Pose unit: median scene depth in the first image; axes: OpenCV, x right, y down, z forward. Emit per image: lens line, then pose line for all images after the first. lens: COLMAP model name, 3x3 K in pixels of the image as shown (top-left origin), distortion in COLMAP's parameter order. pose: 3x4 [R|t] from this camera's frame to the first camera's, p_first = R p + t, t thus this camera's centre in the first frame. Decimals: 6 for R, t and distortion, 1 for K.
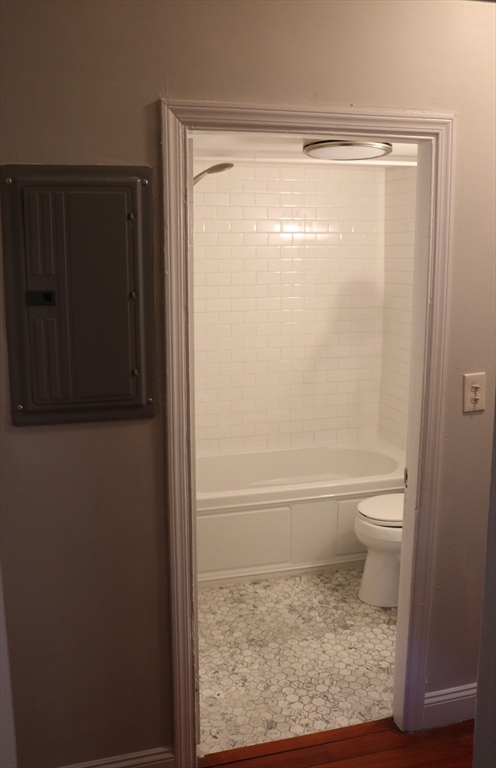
lens RADIAL K [[706.9, 0, 248.0], [0, 706.9, 384.0], [0, 0, 1]] dist [-0.005452, -0.001650]
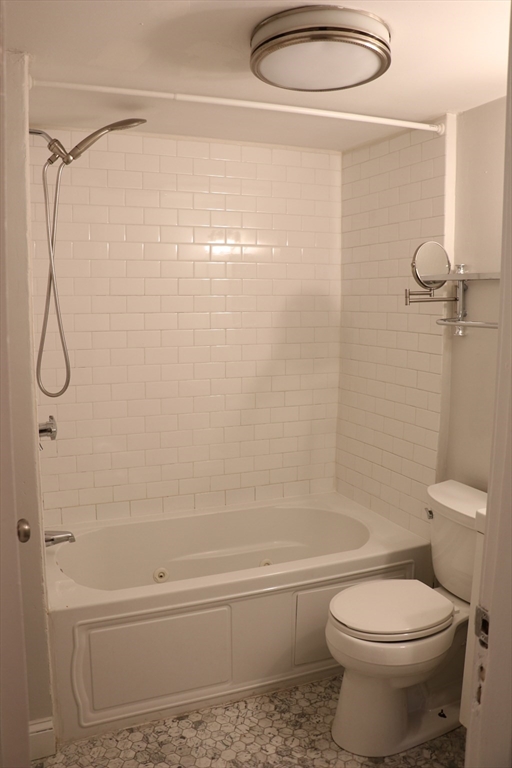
lens RADIAL K [[626.2, 0, 252.3], [0, 626.2, 374.5], [0, 0, 1]] dist [-0.186233, 0.154943]
pose [[0.992367, -0.006332, 0.123158, 0.009239], [0.014871, 0.997538, -0.068536, -0.010710], [-0.122420, 0.069844, 0.990018, 0.385872]]
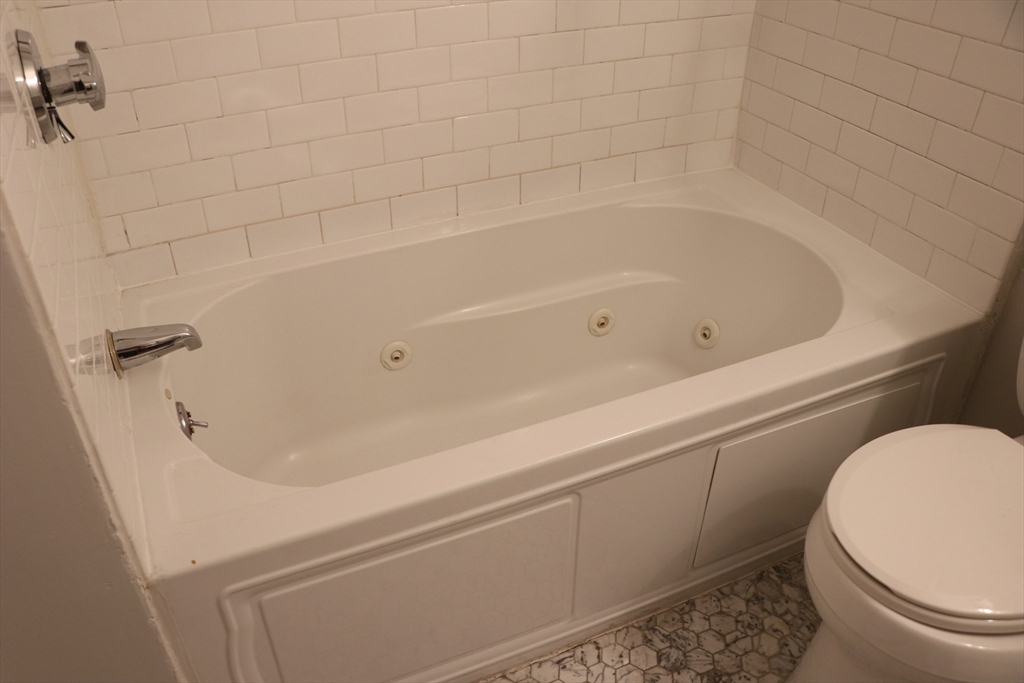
lens RADIAL K [[834.9, 0, 499.5], [0, 834.9, 346.7], [0, 0, 1]] dist [-0.186233, 0.154943]
pose [[0.988717, -0.082762, 0.124856, -0.011459], [0.025082, 0.913211, 0.406713, -0.026350], [-0.147680, -0.398993, 0.904984, 0.700726]]
